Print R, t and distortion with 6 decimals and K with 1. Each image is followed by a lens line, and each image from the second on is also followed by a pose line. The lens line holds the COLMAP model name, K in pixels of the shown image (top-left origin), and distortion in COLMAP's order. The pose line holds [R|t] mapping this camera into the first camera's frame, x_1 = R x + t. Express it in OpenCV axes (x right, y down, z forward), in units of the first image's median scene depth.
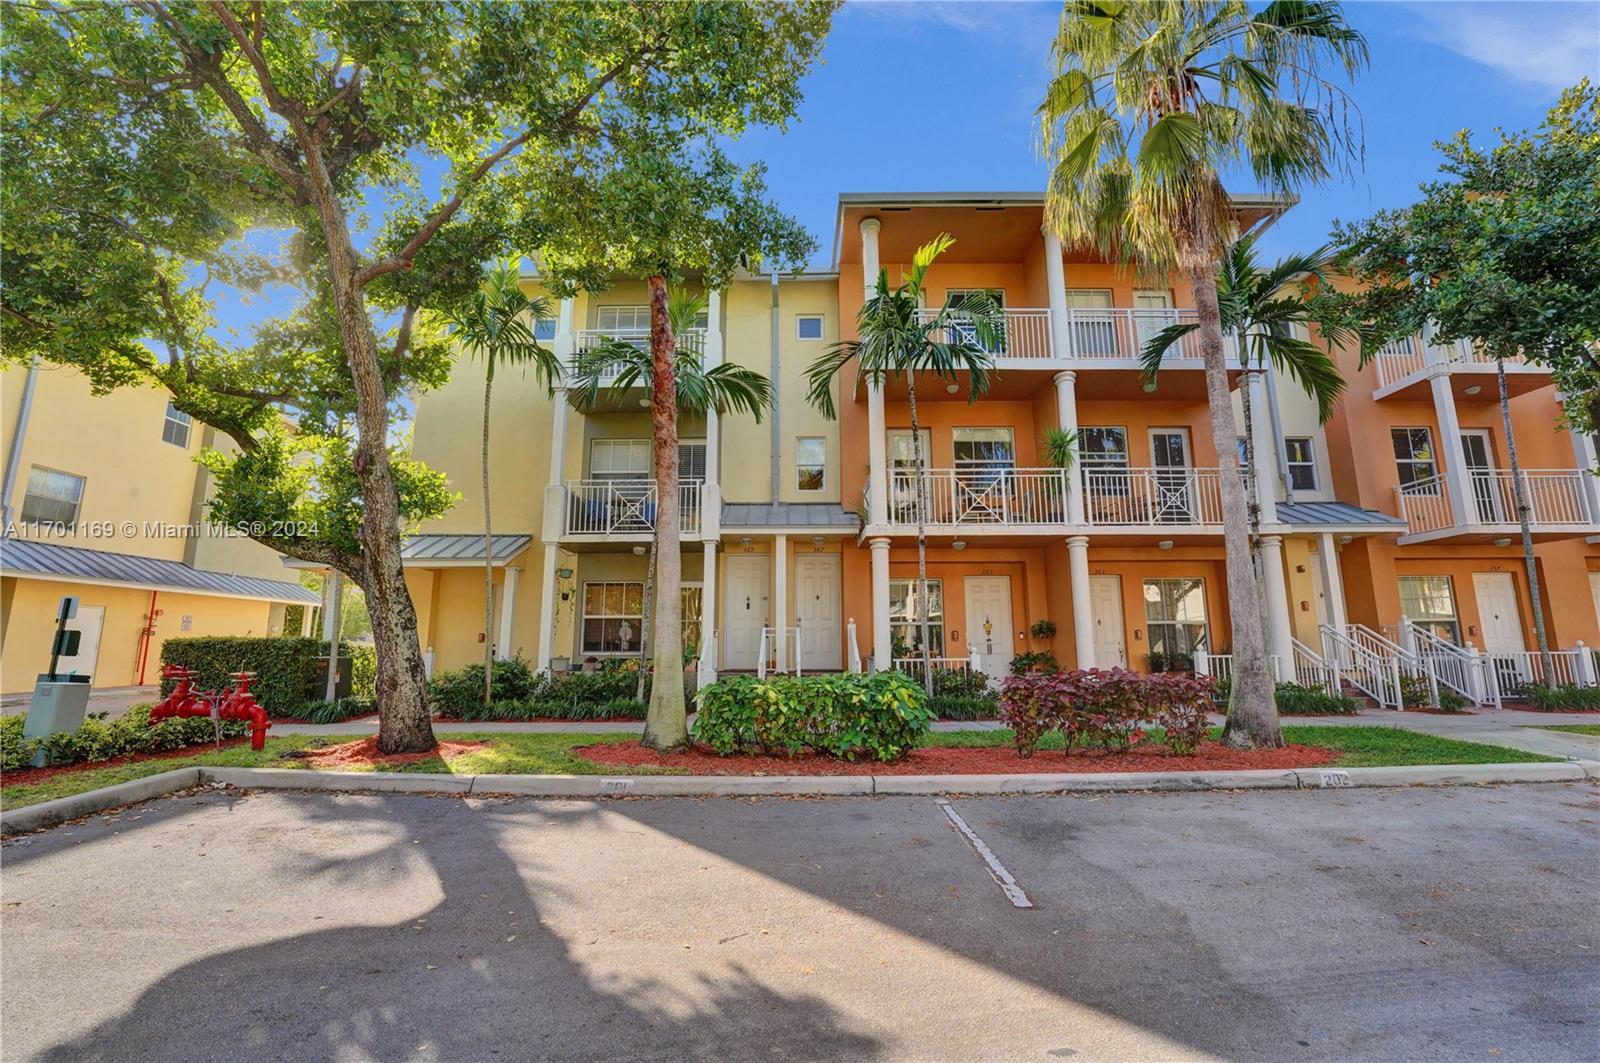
lens RADIAL K [[660.4, 0, 795.6], [0, 660.4, 528.8], [0, 0, 1]] dist [-0.026720, 0.003675]
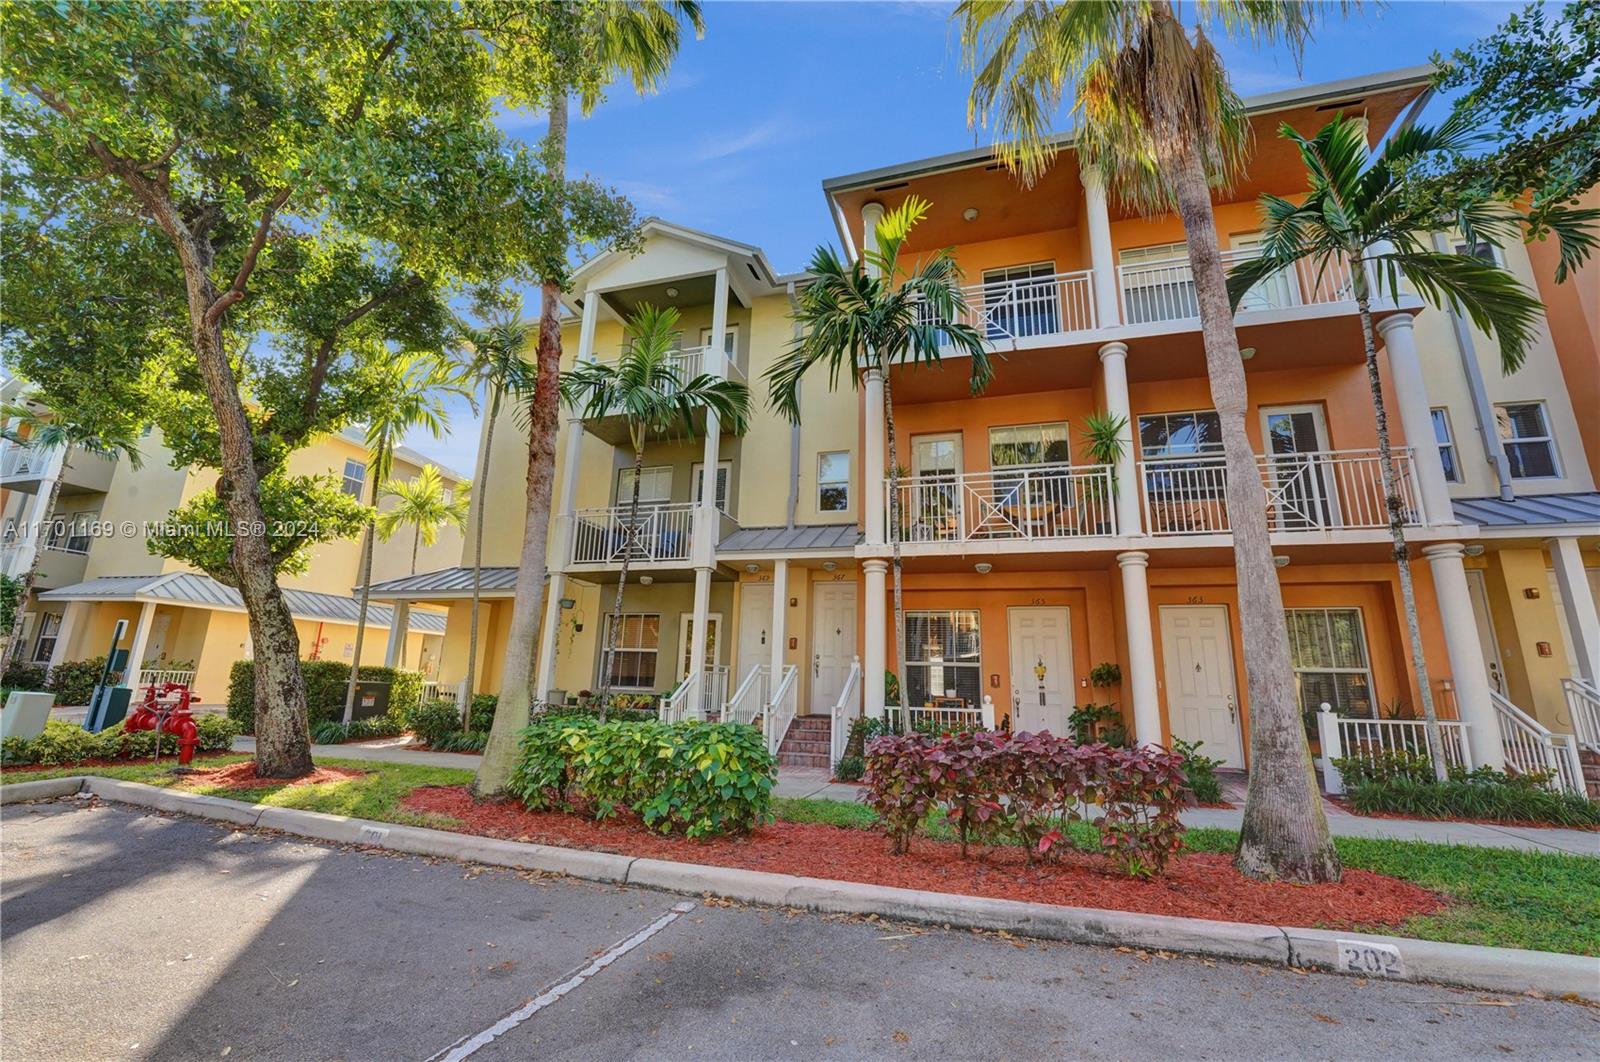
lens RADIAL K [[660.4, 0, 794.9], [0, 660.4, 515.4], [0, 0, 1]] dist [-0.026720, 0.003675]
pose [[0.954750, -0.042404, -0.294370, 0.285805], [0.019080, 0.996478, -0.081657, 0.024344], [0.296795, 0.072345, 0.952197, 0.162001]]
